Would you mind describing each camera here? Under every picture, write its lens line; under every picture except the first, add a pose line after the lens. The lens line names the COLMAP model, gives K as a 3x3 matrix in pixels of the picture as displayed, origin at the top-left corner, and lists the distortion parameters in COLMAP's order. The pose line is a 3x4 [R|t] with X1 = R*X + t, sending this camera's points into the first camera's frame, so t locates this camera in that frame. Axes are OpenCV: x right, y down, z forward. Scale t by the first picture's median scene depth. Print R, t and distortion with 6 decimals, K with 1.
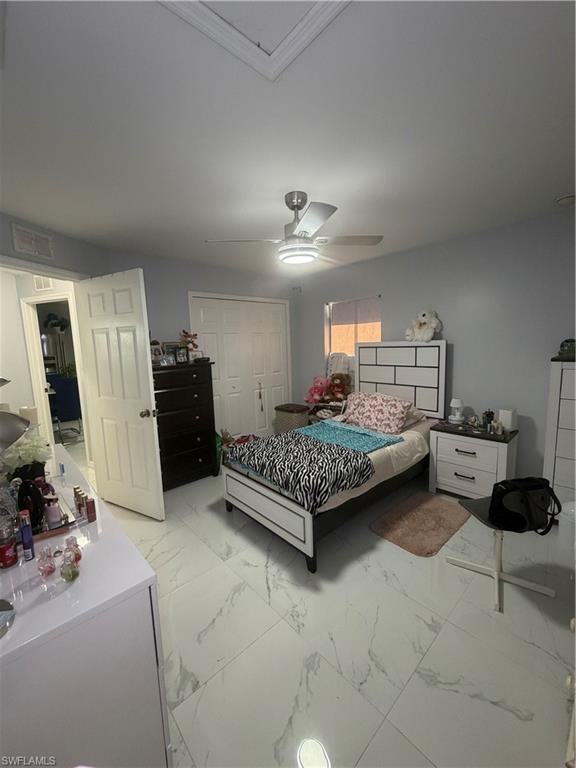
lens RADIAL K [[307.0, 0, 286.6], [0, 307.0, 379.0], [0, 0, 1]] dist [0.000487, -0.000135]
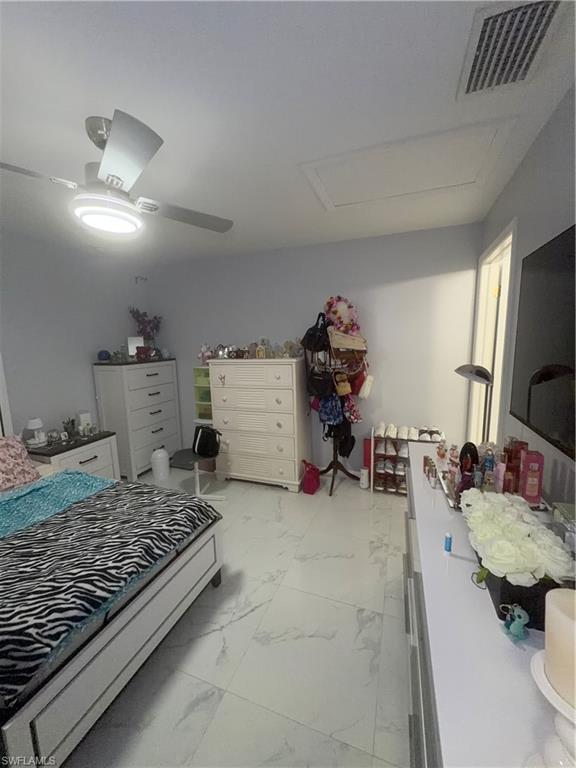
lens RADIAL K [[306.2, 0, 288.0], [0, 306.2, 384.0], [0, 0, 1]] dist [-0.000500, -0.000113]
pose [[-0.454869, -0.079646, 0.886990, -0.757474], [0.144924, 0.976096, 0.161967, -0.096927], [-0.878687, 0.202220, -0.432453, 1.021761]]
